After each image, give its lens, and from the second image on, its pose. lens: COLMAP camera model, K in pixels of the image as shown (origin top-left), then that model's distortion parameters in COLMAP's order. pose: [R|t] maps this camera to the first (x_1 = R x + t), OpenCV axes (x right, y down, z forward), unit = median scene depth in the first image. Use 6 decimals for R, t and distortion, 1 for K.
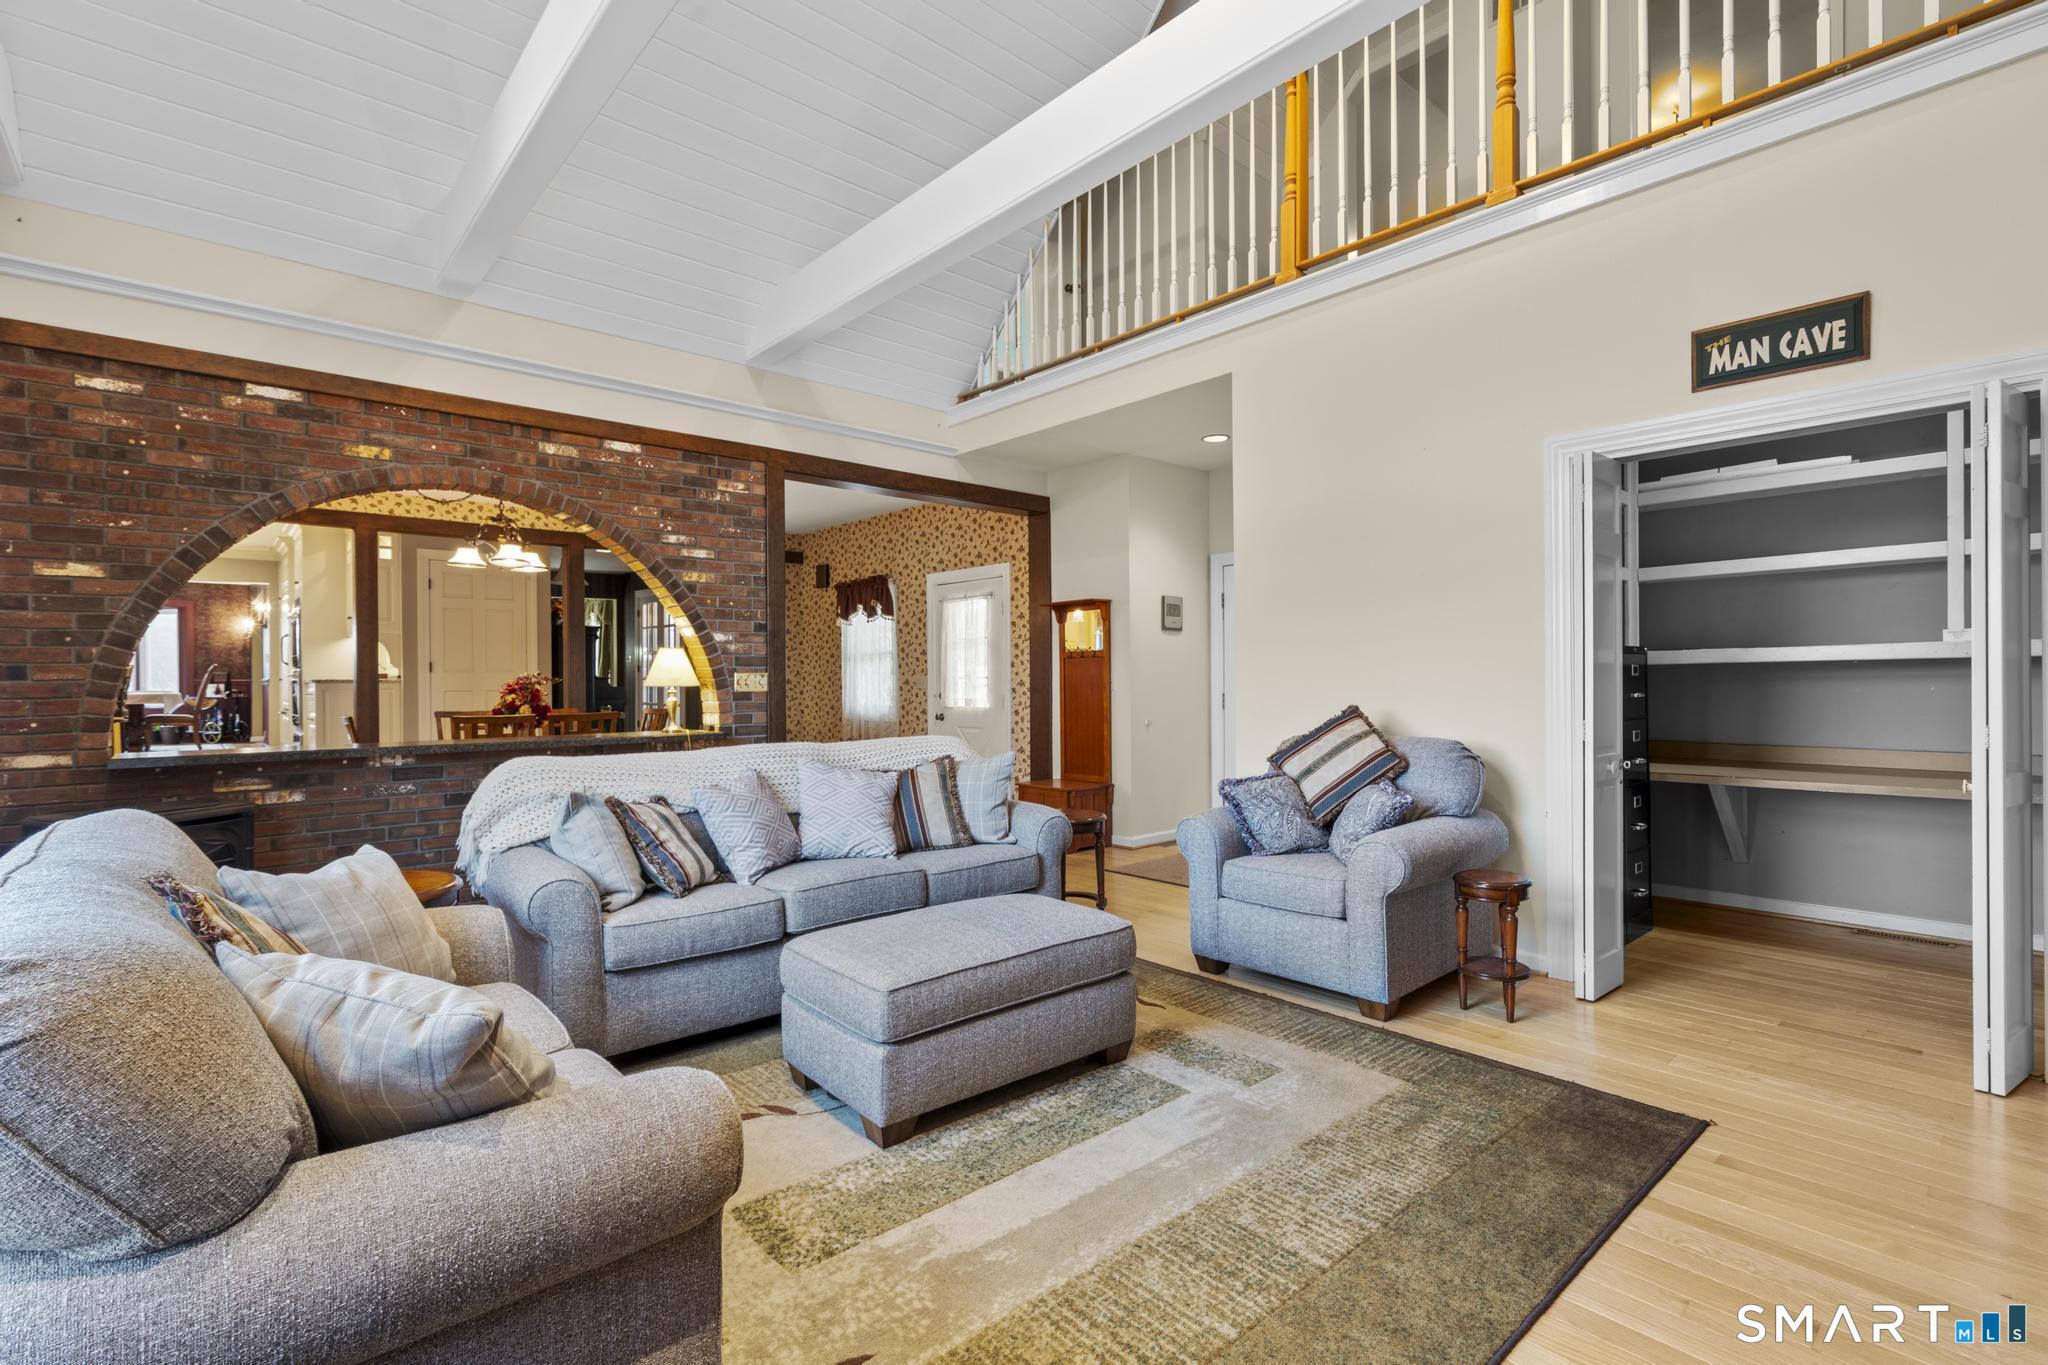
lens RADIAL K [[937.6, 0, 1023.5], [0, 937.6, 682.8], [0, 0, 1]] dist [-0.004150, 0.002360]
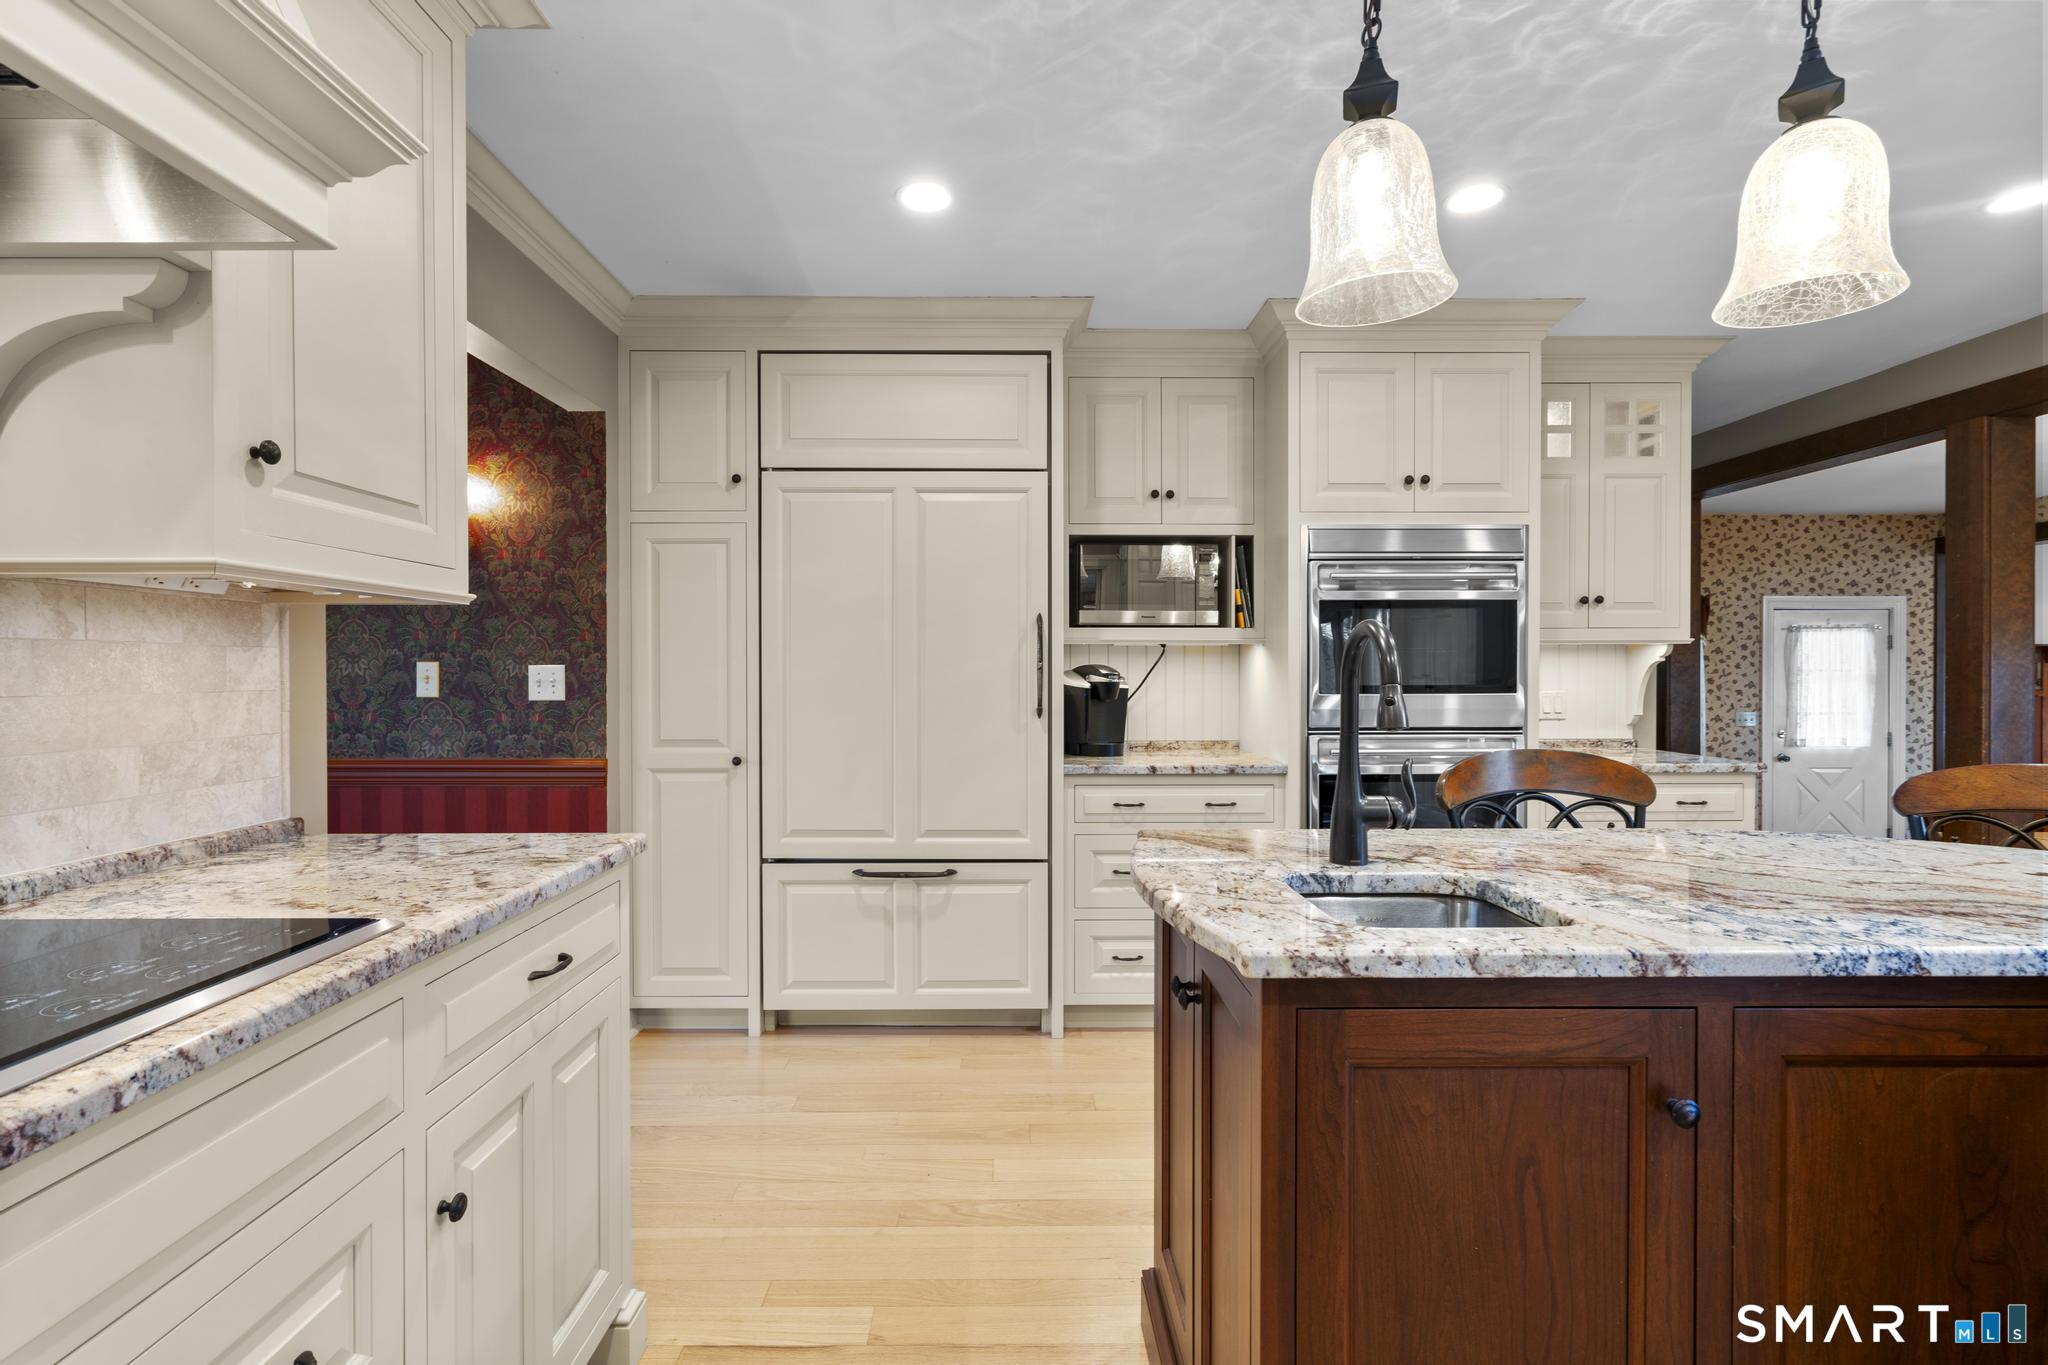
lens RADIAL K [[937.6, 0, 1018.1], [0, 937.6, 684.7], [0, 0, 1]] dist [-0.004150, 0.002360]
pose [[0.657552, -0.001419, 0.753408, -1.326840], [0.000194, 0.999999, 0.001714, -0.037429], [-0.753409, -0.000980, 0.657551, 1.034374]]
